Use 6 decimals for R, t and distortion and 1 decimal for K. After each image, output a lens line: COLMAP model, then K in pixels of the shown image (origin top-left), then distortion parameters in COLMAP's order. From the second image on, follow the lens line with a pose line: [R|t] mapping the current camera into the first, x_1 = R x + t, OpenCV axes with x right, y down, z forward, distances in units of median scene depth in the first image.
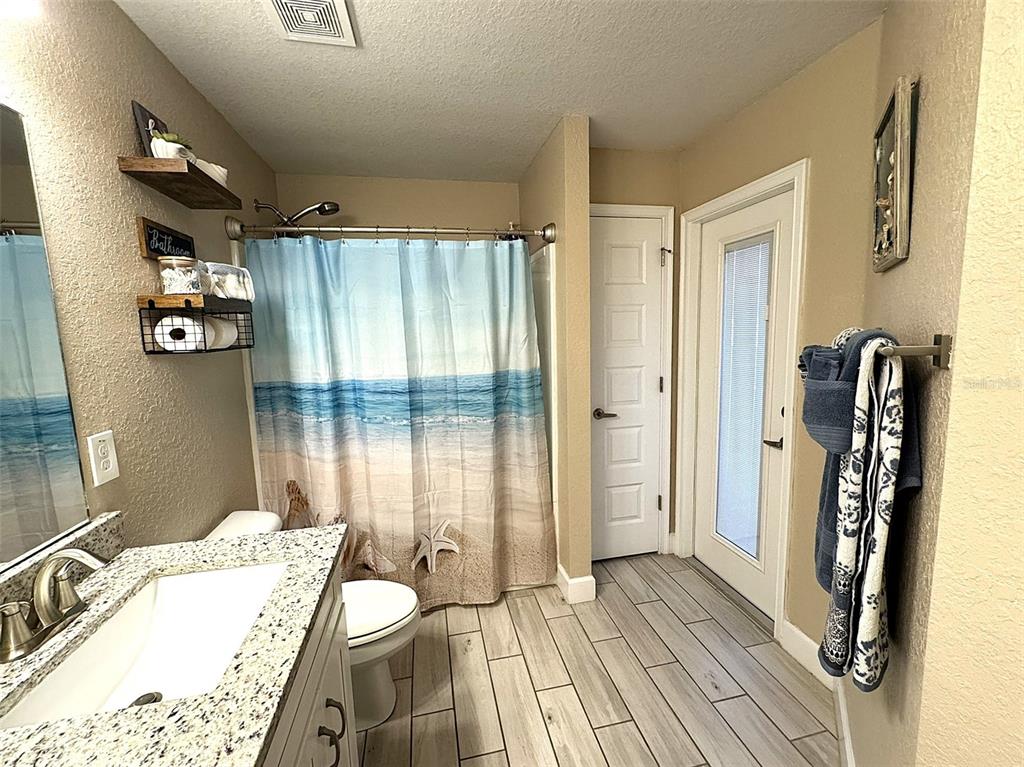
lens RADIAL K [[413.5, 0, 511.1], [0, 413.5, 383.8], [0, 0, 1]] dist [0.000961, 0.000073]
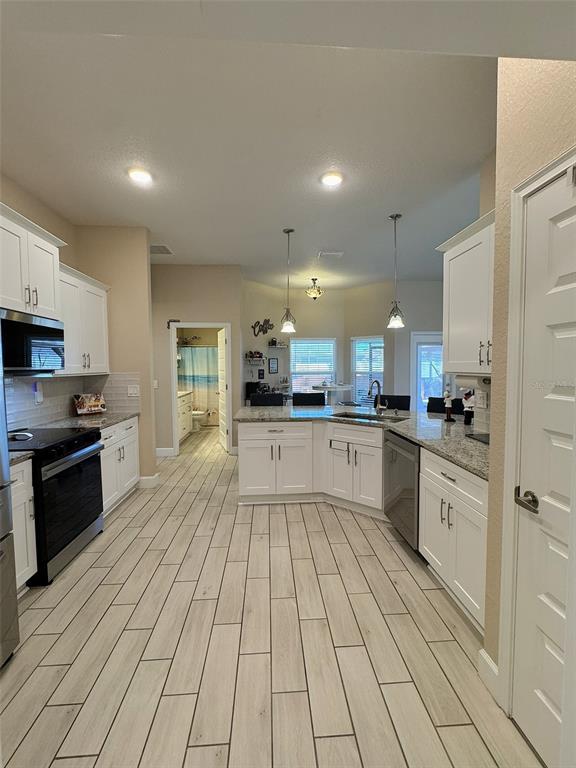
lens RADIAL K [[340.1, 0, 287.8], [0, 340.1, 383.8], [0, 0, 1]] dist [0.000466, 0.000057]
pose [[0.988985, 0.031093, -0.144714, 1.290755], [-0.040233, 0.997347, -0.060669, 0.300207], [0.142444, 0.065824, 0.987612, -2.863704]]
